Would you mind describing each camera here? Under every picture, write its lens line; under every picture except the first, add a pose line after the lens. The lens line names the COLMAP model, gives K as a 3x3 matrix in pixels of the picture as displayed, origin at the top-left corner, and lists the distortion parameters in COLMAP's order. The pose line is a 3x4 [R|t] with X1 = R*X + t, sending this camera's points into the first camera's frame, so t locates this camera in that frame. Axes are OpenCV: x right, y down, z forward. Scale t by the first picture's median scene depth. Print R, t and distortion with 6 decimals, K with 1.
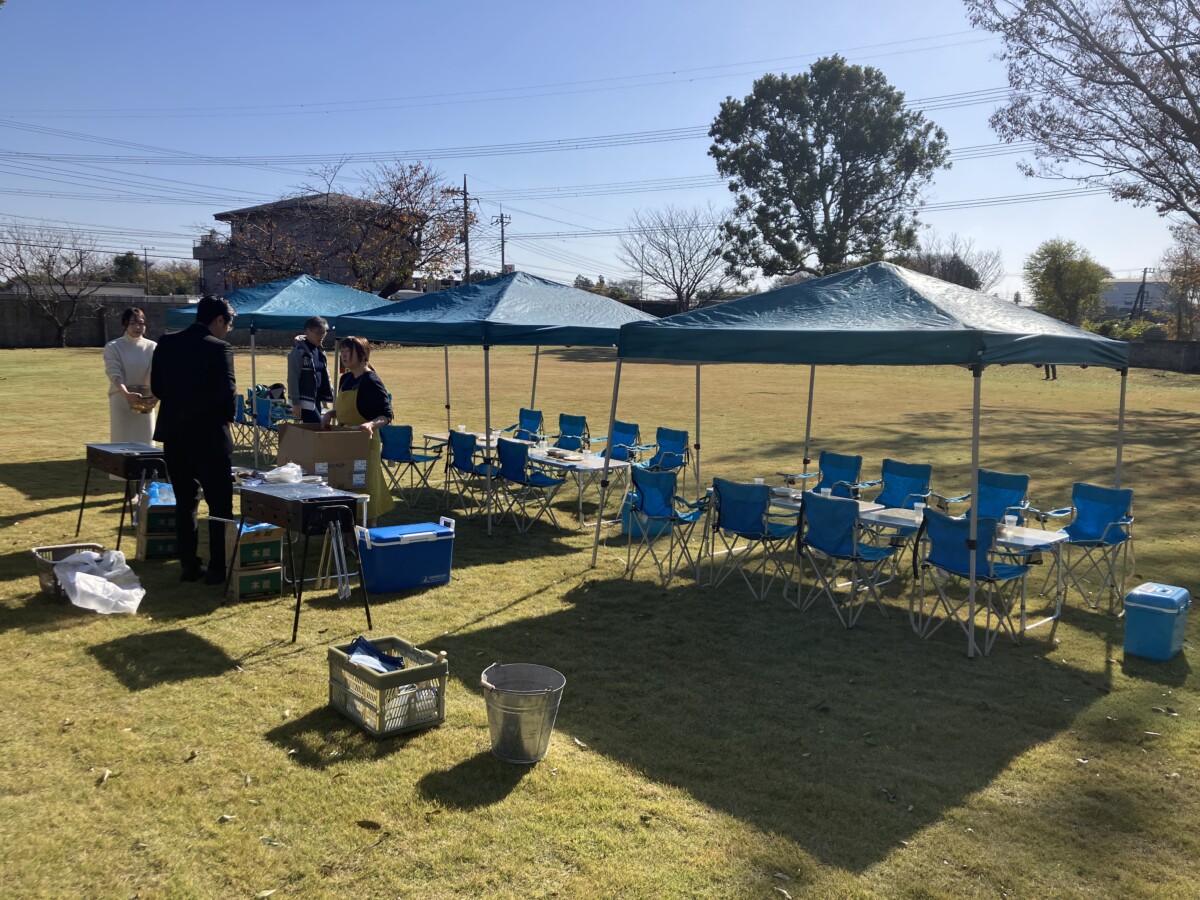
lens RADIAL K [[988.4, 0, 616.9], [0, 988.4, 452.5], [0, 0, 1]] dist [0.015029, 0.003337]
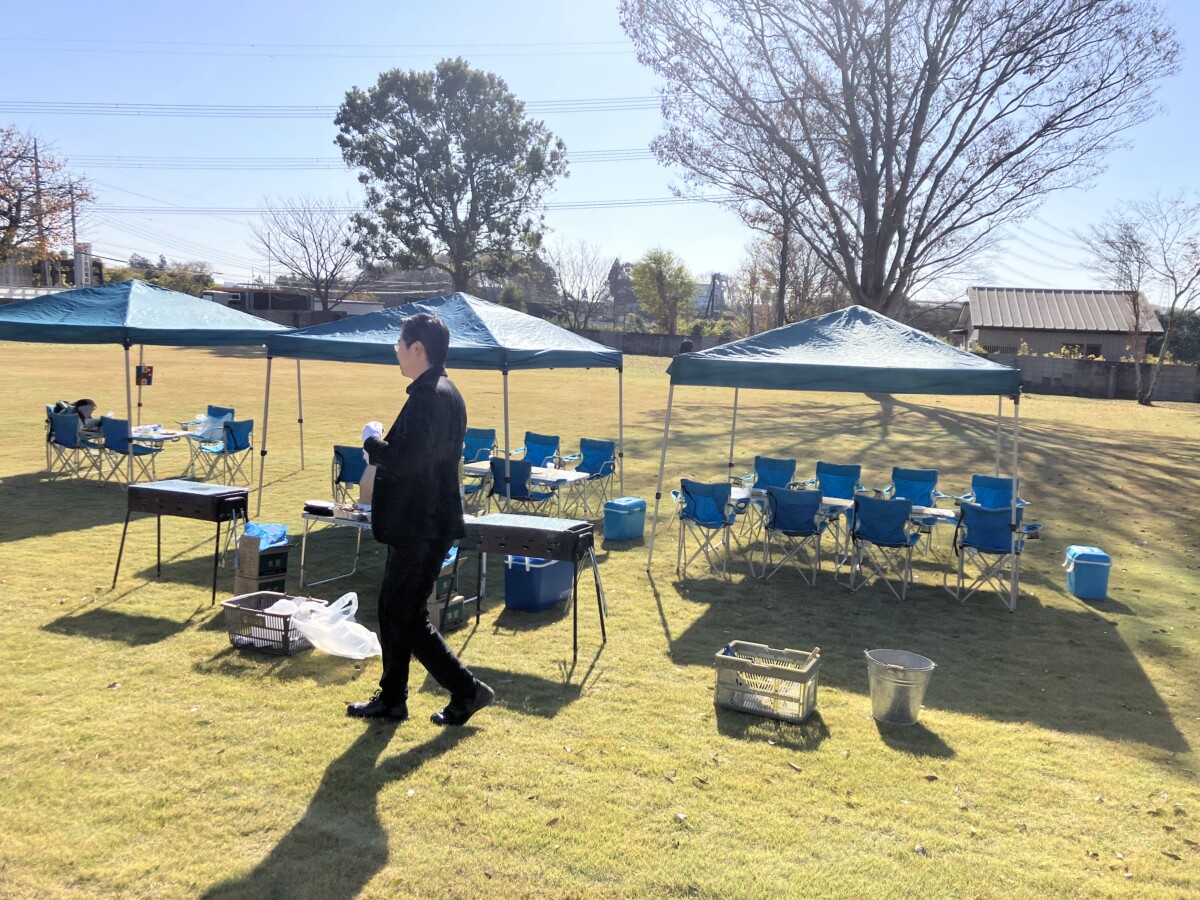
lens RADIAL K [[985.8, 0, 619.0], [0, 985.8, 446.4], [0, 0, 1]] dist [0.014313, 0.008085]
pose [[0.911688, -0.038740, 0.409053, -0.531982], [0.036674, 0.999244, 0.012895, -0.043893], [-0.409243, 0.003245, 0.912420, -0.011790]]
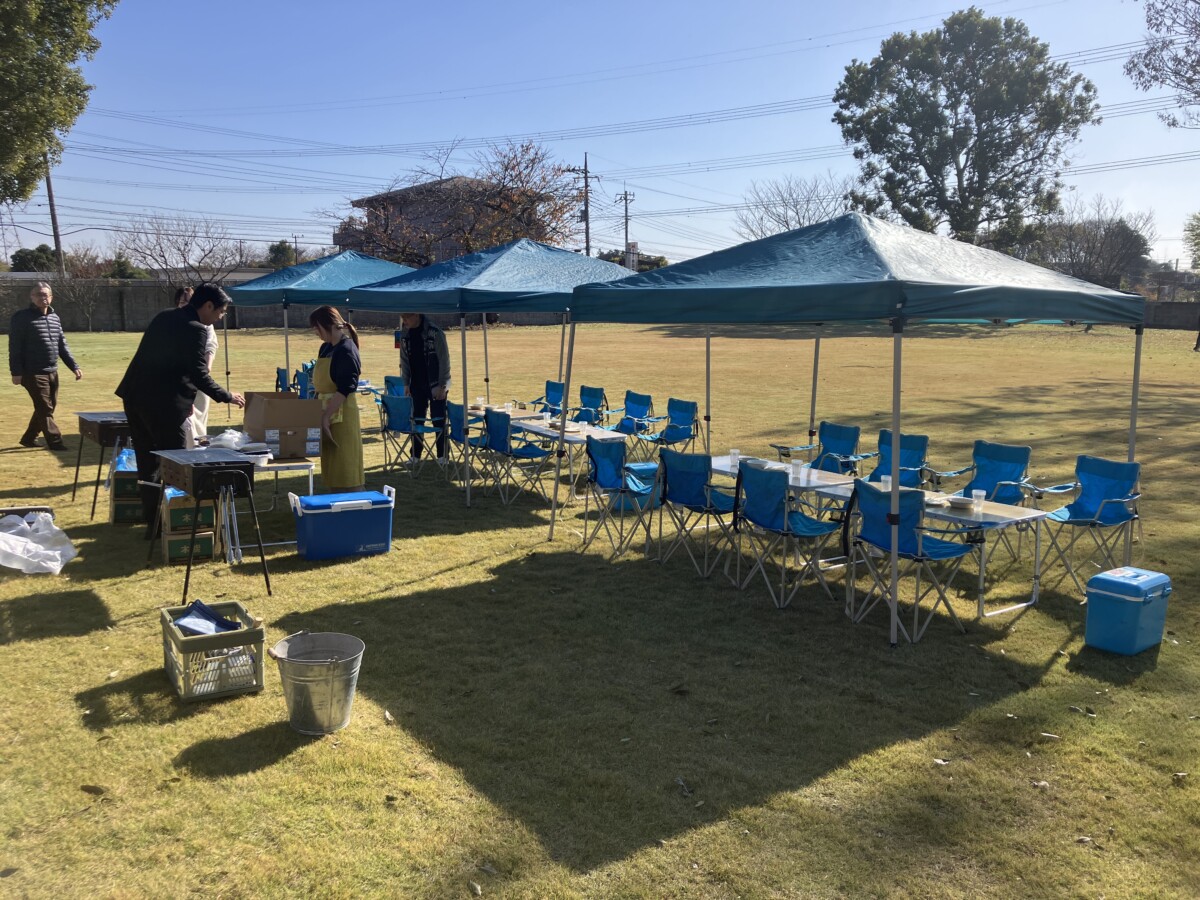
lens RADIAL K [[988.9, 0, 605.4], [0, 988.9, 455.7], [0, 0, 1]] dist [0.011980, 0.014362]
pose [[0.988596, 0.006067, -0.150471, 0.182576], [-0.002435, 0.999702, 0.024308, 0.010615], [0.150574, -0.023665, 0.988316, 0.054616]]
